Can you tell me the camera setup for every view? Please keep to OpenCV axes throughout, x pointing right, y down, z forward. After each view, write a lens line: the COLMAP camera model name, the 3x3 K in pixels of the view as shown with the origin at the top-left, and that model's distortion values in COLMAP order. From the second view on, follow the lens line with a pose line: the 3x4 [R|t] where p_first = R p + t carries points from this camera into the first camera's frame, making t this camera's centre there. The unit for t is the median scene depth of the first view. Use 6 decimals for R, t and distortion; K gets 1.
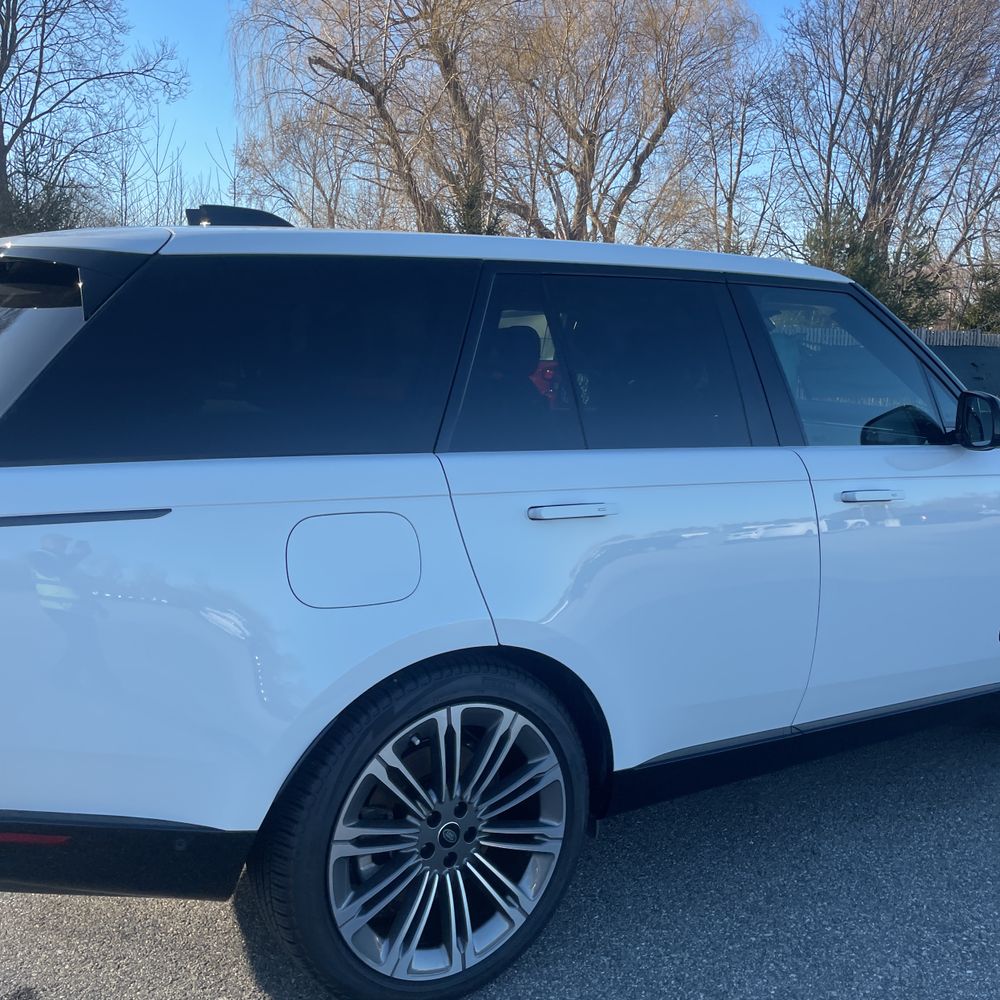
lens RADIAL K [[1020.7, 0, 500.0], [0, 1020.7, 500.0], [0, 0, 1]] dist [0.087536, -0.147362]
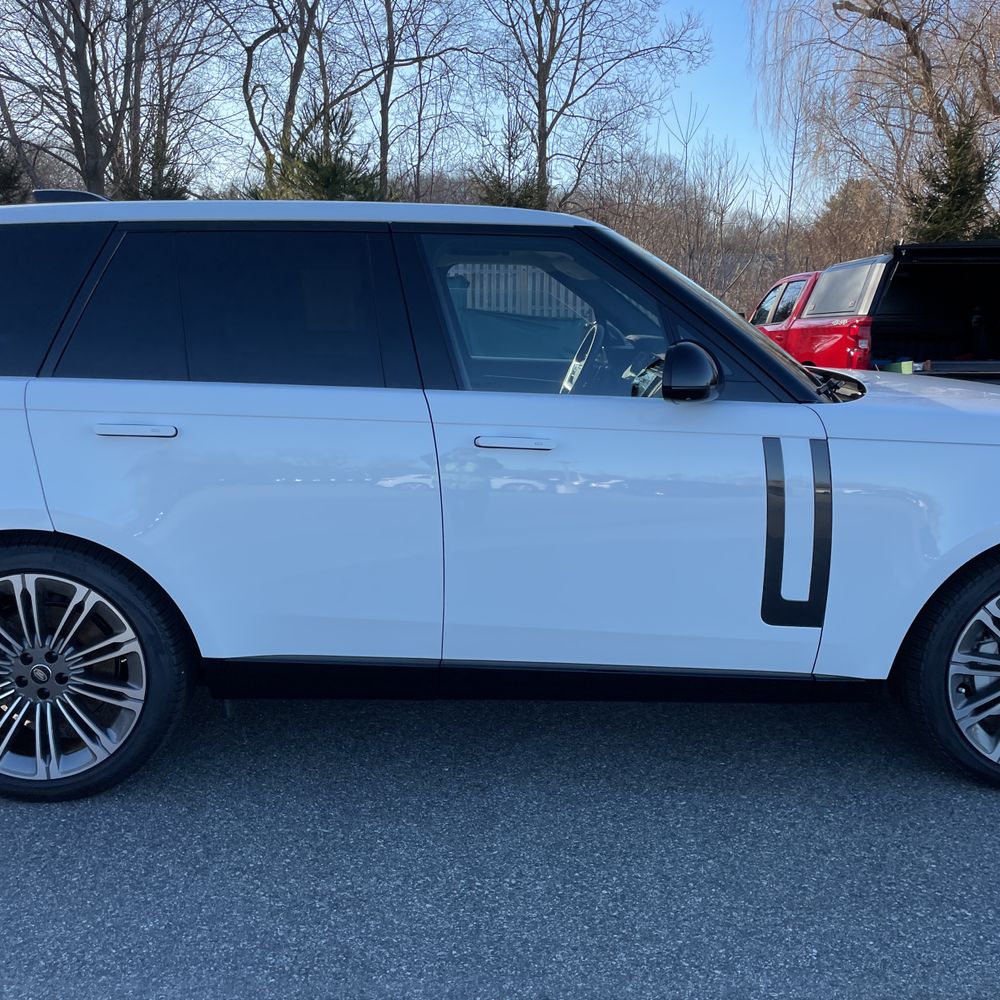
lens RADIAL K [[1020.7, 0, 500.0], [0, 1020.7, 500.0], [0, 0, 1]] dist [0.087536, -0.147362]
pose [[0.844561, 0.085297, -0.528622, 1.041947], [-0.067070, 0.996307, 0.053607, -0.000159], [0.531242, -0.009820, 0.847163, 0.200266]]
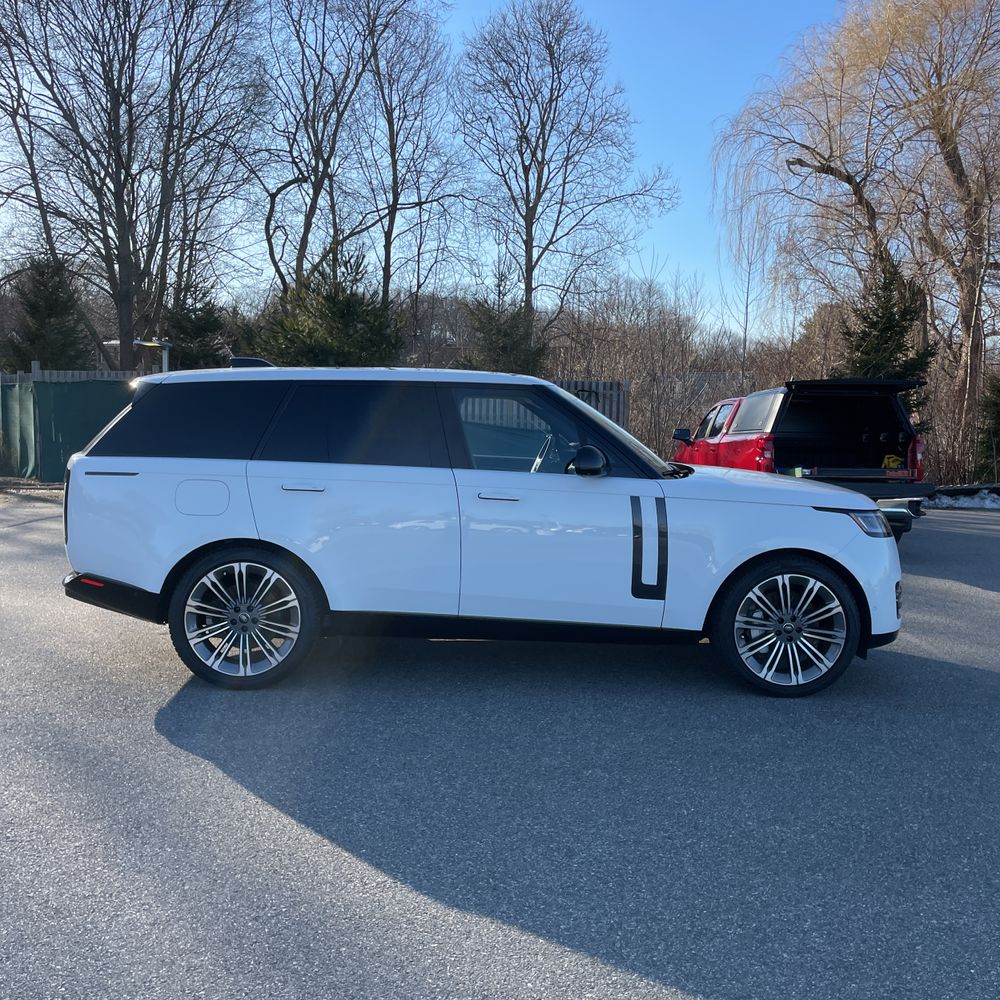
lens RADIAL K [[1044.6, 0, 486.3], [0, 1044.6, 501.0], [0, 0, 1]] dist [0.091981, -0.164211]
pose [[0.843690, 0.038993, -0.535413, 1.638057], [-0.079585, 0.995423, -0.052914, 0.129915], [0.530899, 0.087254, 0.842932, -0.748995]]
